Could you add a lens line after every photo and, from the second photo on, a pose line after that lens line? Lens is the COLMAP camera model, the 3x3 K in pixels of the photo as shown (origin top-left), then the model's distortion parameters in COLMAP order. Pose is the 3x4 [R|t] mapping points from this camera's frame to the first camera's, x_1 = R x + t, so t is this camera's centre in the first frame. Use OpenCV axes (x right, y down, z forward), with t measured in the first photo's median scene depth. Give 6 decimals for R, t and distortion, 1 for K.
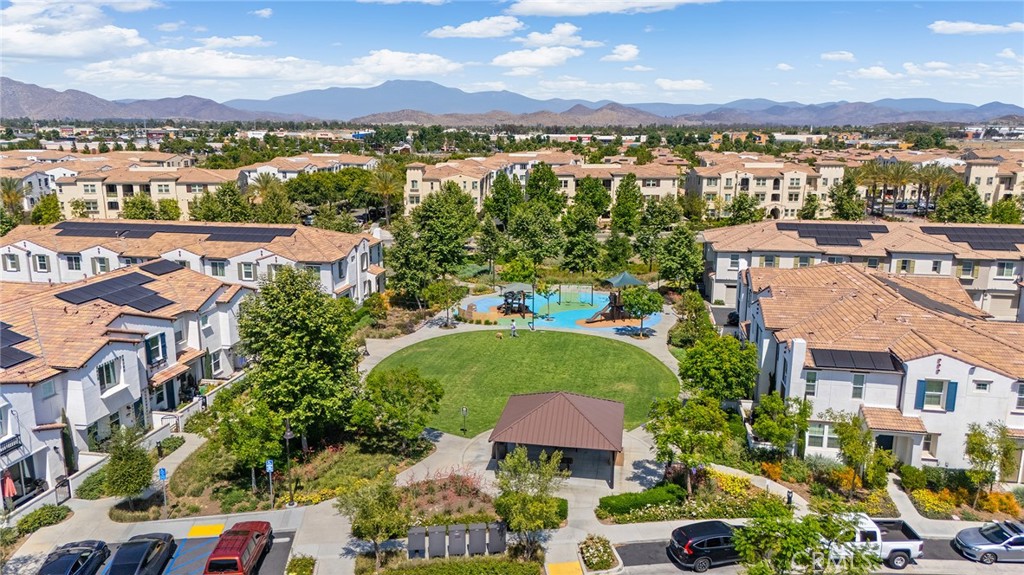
lens RADIAL K [[753.4, 0, 509.1], [0, 753.4, 293.8], [0, 0, 1]] dist [0.082048, -0.054752]
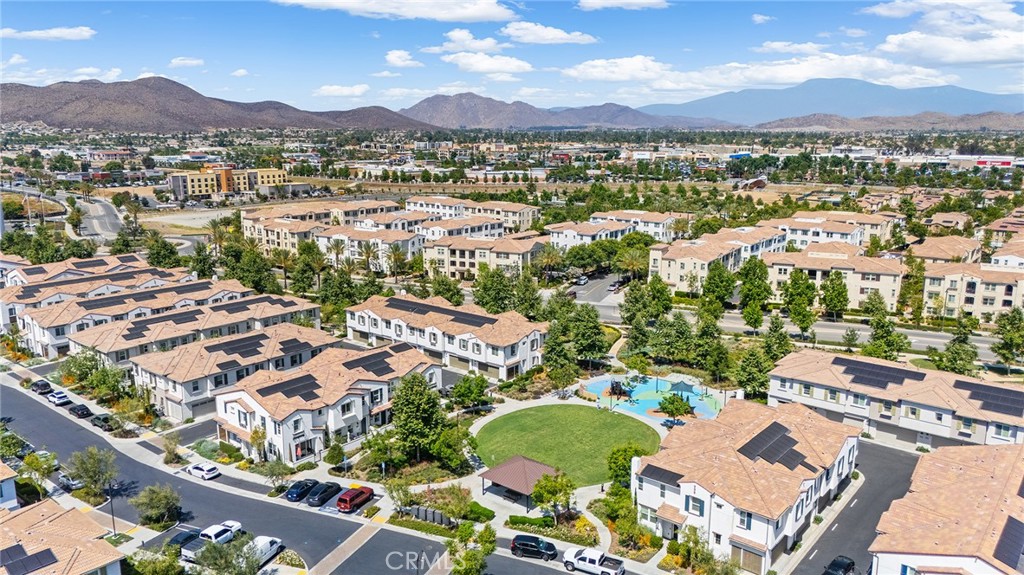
lens RADIAL K [[753.4, 0, 502.7], [0, 753.4, 298.2], [0, 0, 1]] dist [0.082048, -0.054752]
pose [[0.865548, 0.104332, -0.489838, 0.535867], [-0.102149, 0.994277, 0.031275, -0.191856], [0.490298, 0.022966, 0.871252, -0.411955]]
